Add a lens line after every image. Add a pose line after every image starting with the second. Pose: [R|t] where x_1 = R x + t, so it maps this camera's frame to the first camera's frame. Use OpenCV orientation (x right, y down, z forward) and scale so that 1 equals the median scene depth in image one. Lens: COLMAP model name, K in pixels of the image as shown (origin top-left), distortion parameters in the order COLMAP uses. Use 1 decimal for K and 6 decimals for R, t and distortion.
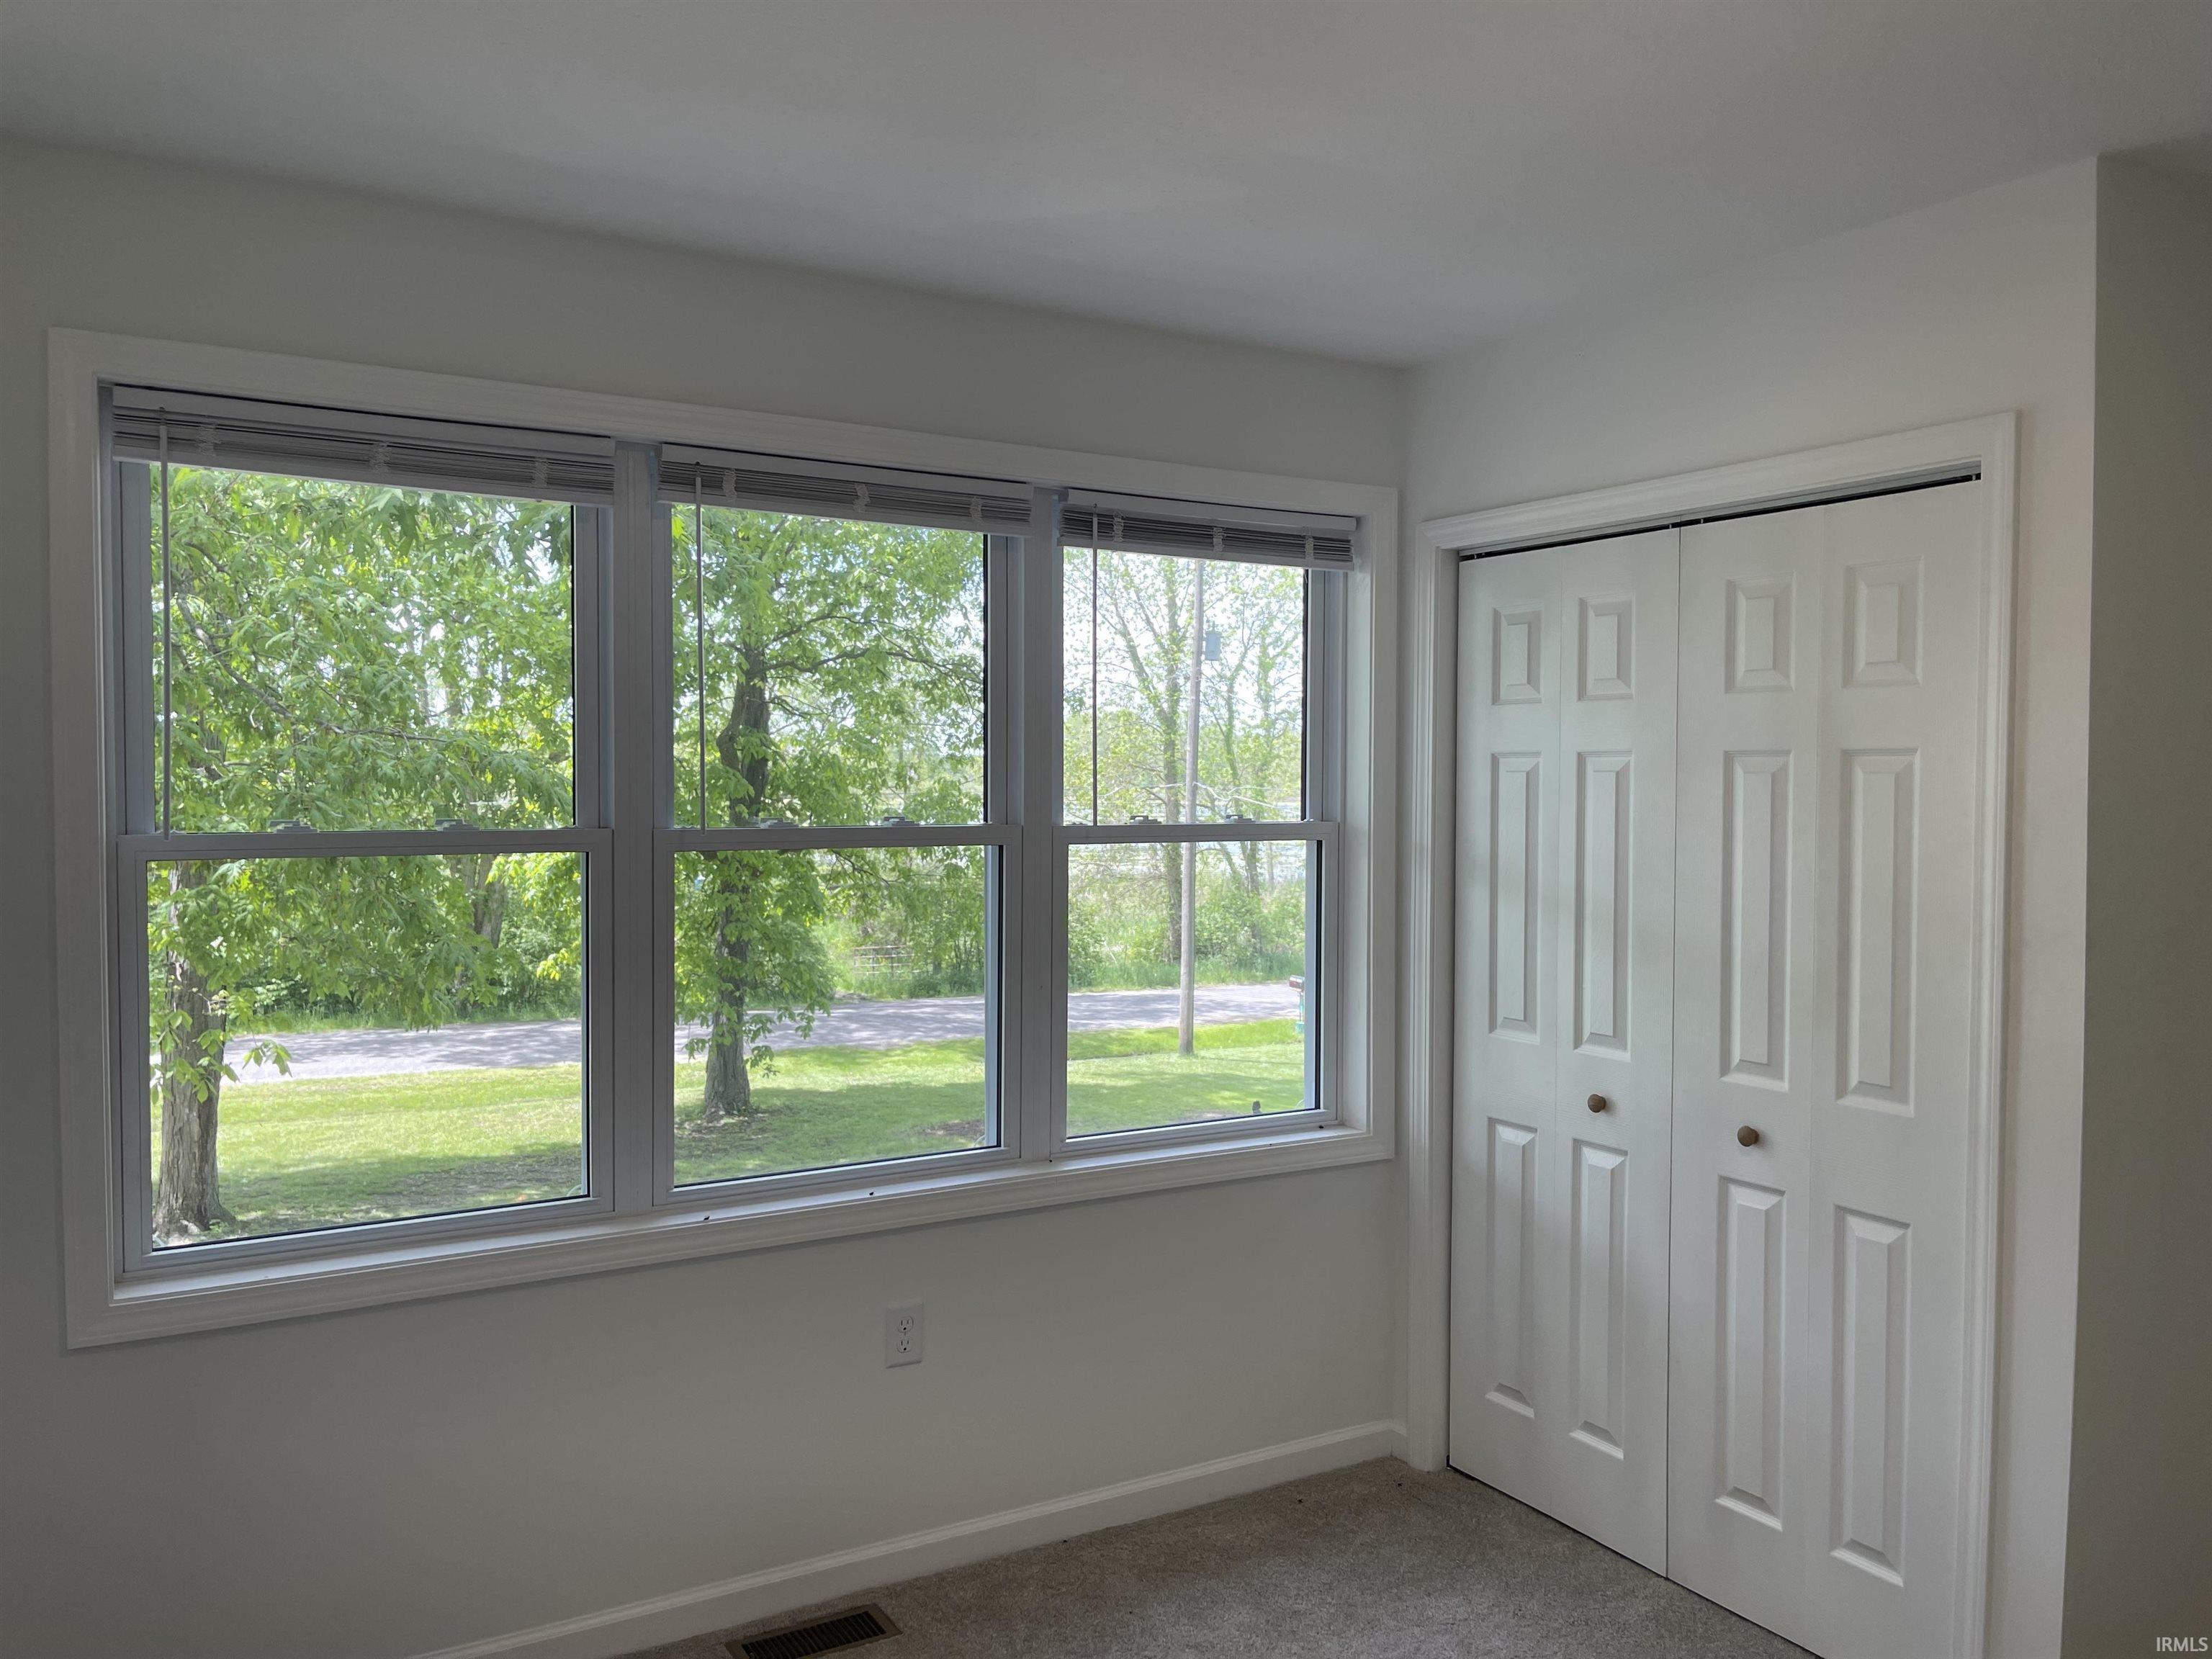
lens RADIAL K [[1670.5, 0, 1104.1], [0, 1670.5, 834.1], [0, 0, 1]] dist [0.066422, -0.088367]
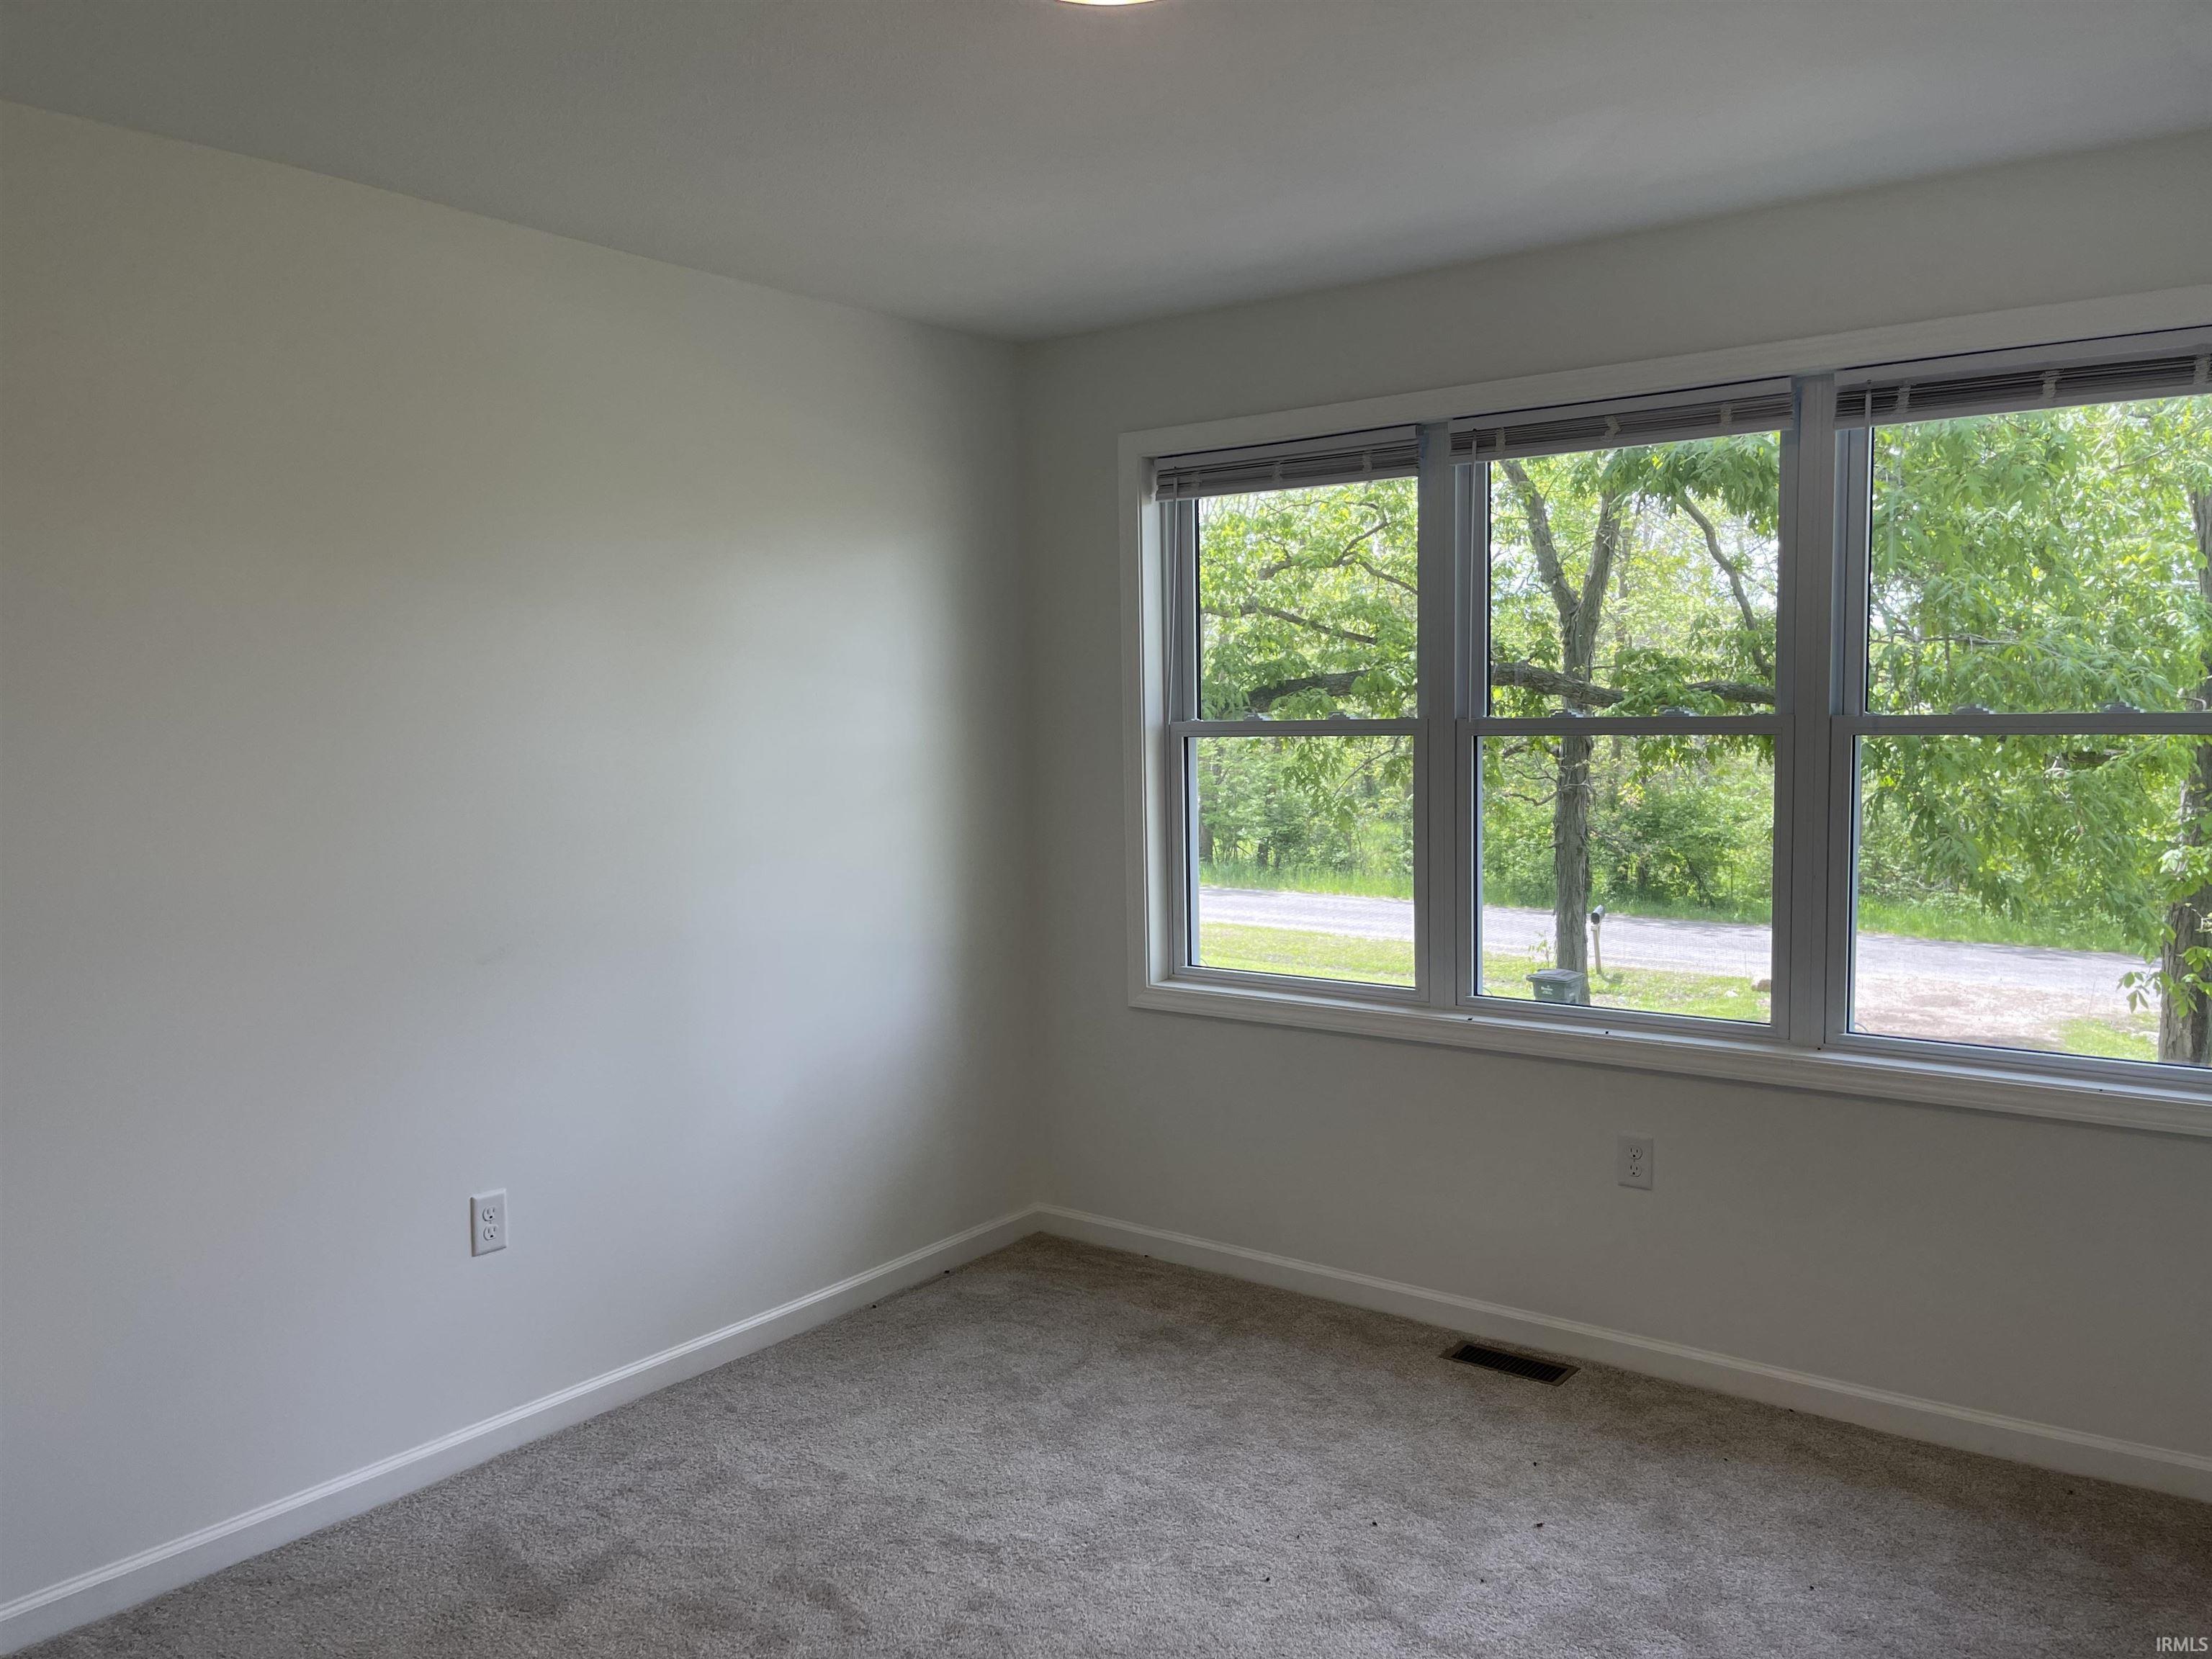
lens RADIAL K [[1566.2, 0, 1090.5], [0, 1566.2, 837.0], [0, 0, 1]] dist [-0.012546, -0.004160]
pose [[0.388655, 0.058431, -0.919529, 0.714240], [-0.019091, 0.998284, 0.055367, 0.026952], [0.921186, -0.003964, 0.389103, 0.252307]]
